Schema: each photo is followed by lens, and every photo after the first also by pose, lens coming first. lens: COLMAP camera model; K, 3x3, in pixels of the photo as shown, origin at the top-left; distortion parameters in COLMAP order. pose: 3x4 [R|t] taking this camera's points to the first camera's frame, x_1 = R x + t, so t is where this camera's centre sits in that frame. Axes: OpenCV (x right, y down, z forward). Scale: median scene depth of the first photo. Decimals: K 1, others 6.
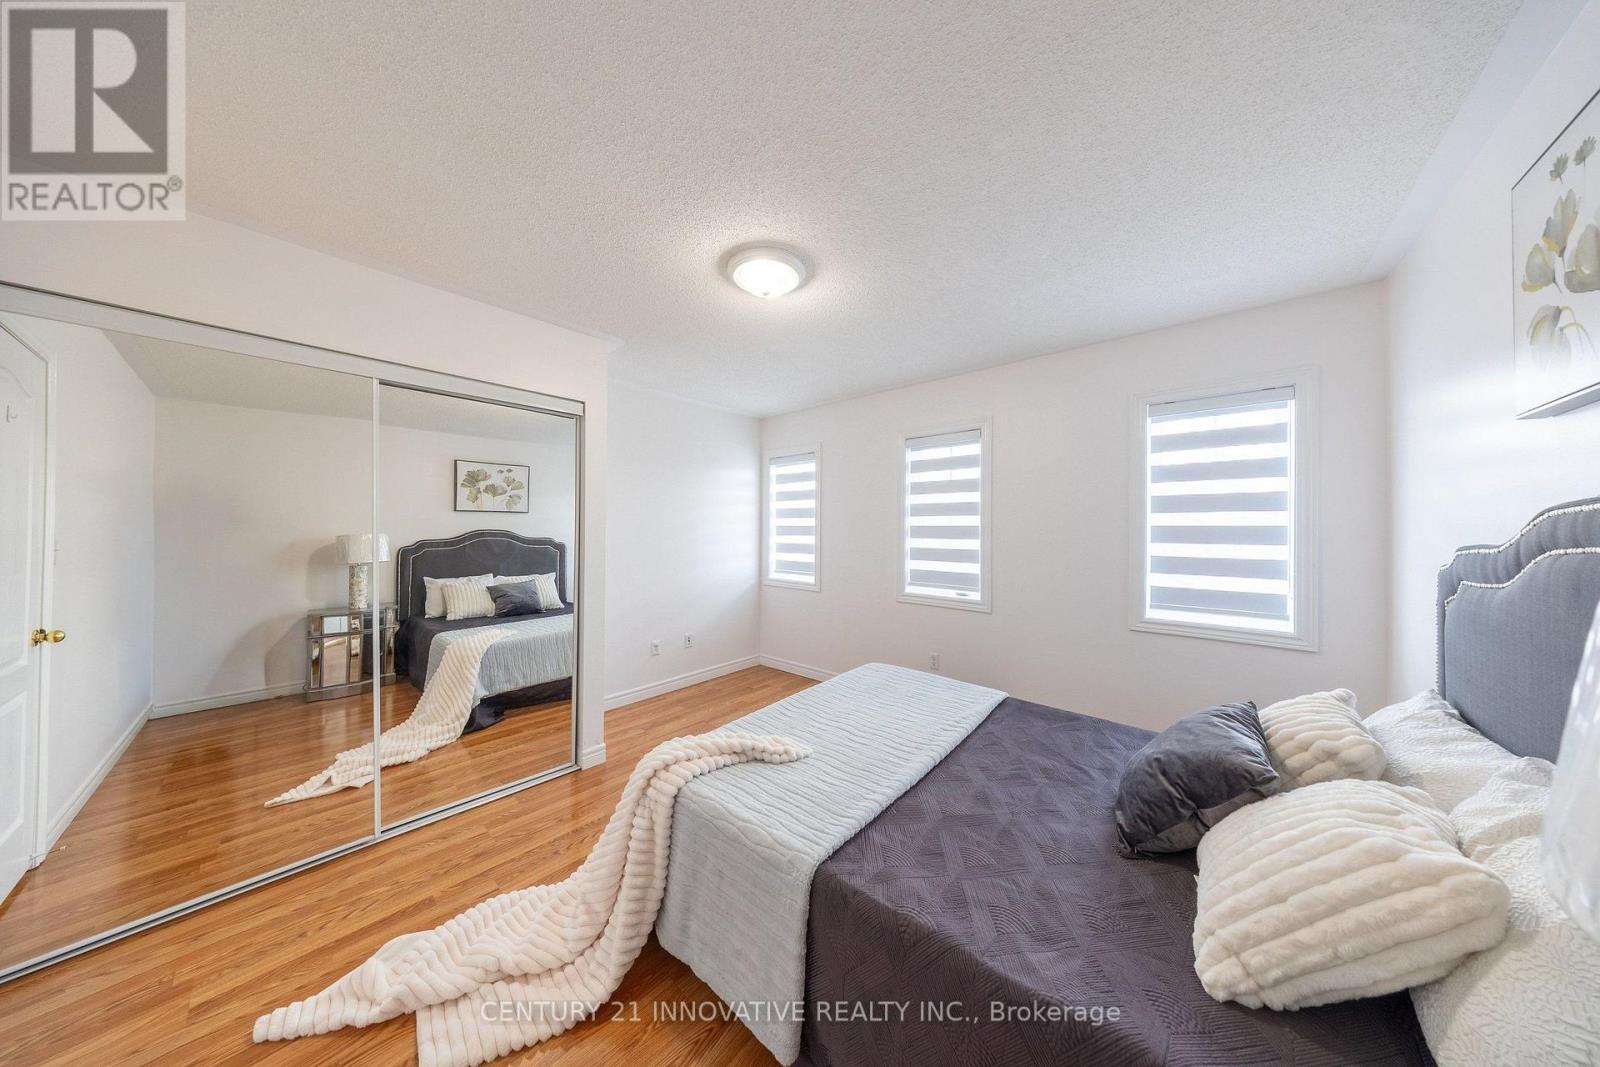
lens RADIAL K [[471.7, 0, 797.3], [0, 471.7, 529.7], [0, 0, 1]] dist [0.000401, -0.000055]
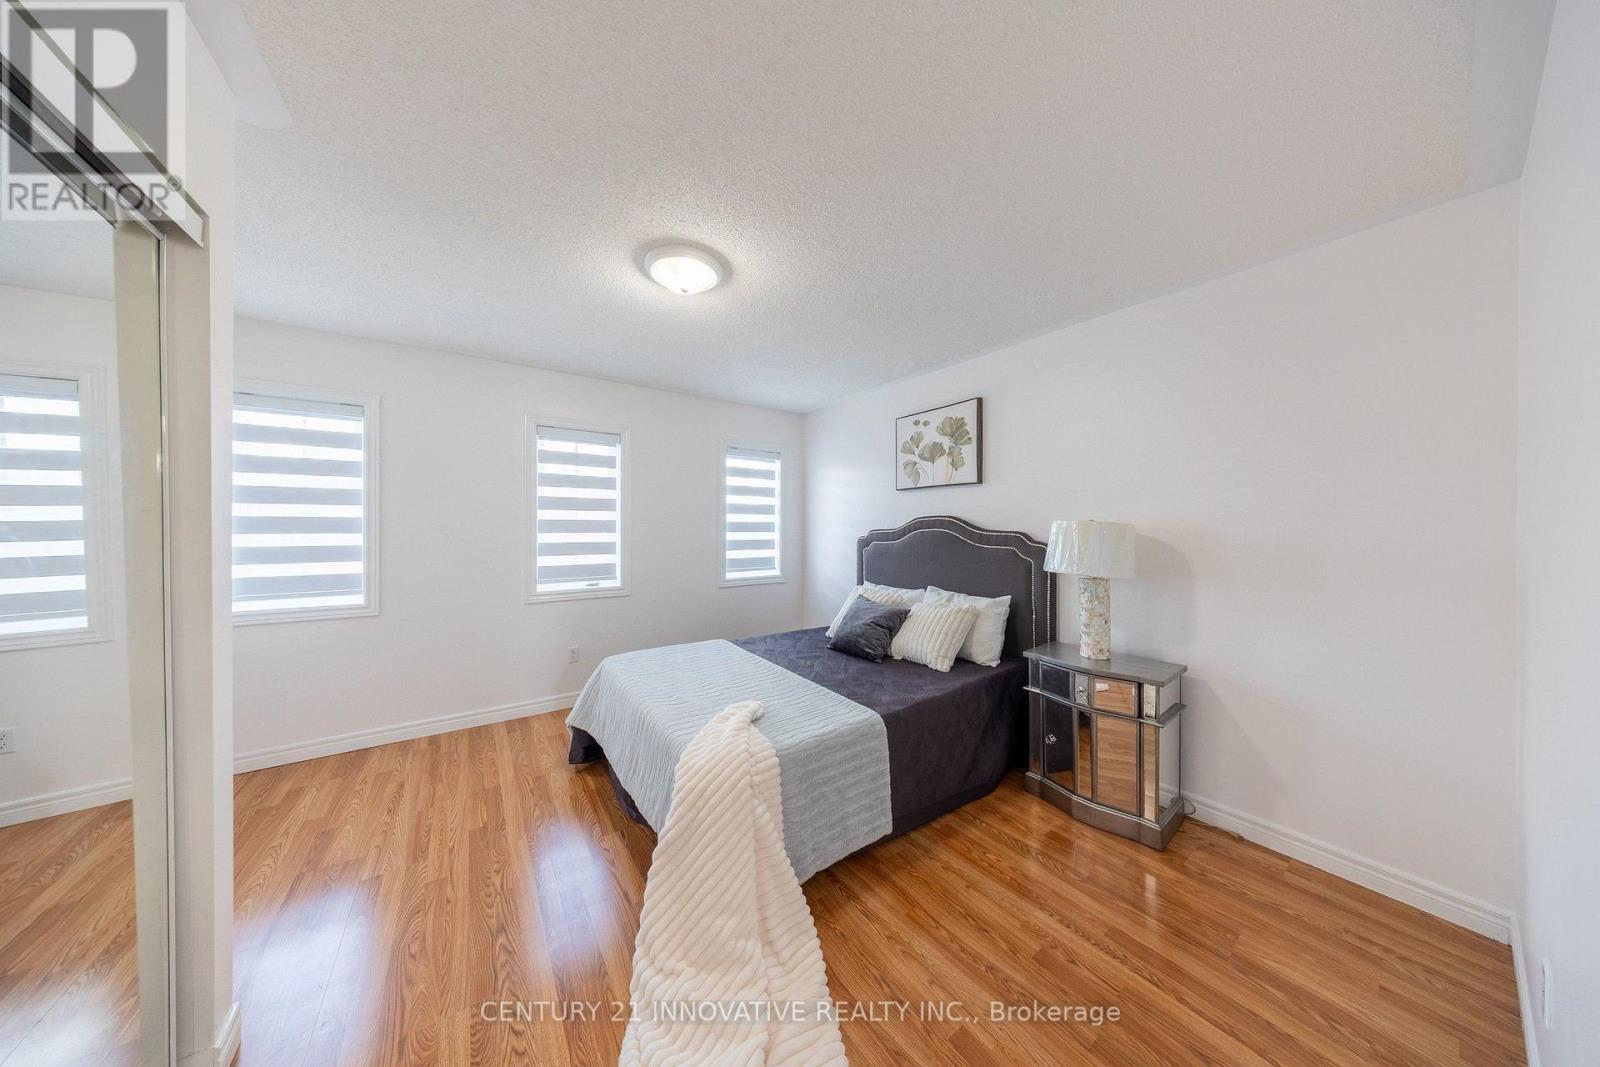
lens RADIAL K [[471.7, 0, 797.3], [0, 471.7, 529.7], [0, 0, 1]] dist [0.000401, -0.000055]
pose [[0.202538, -0.008206, 0.979240, -0.922929], [-0.001447, 0.999961, 0.008679, 0.005810], [-0.979273, -0.003175, 0.202518, 0.513871]]
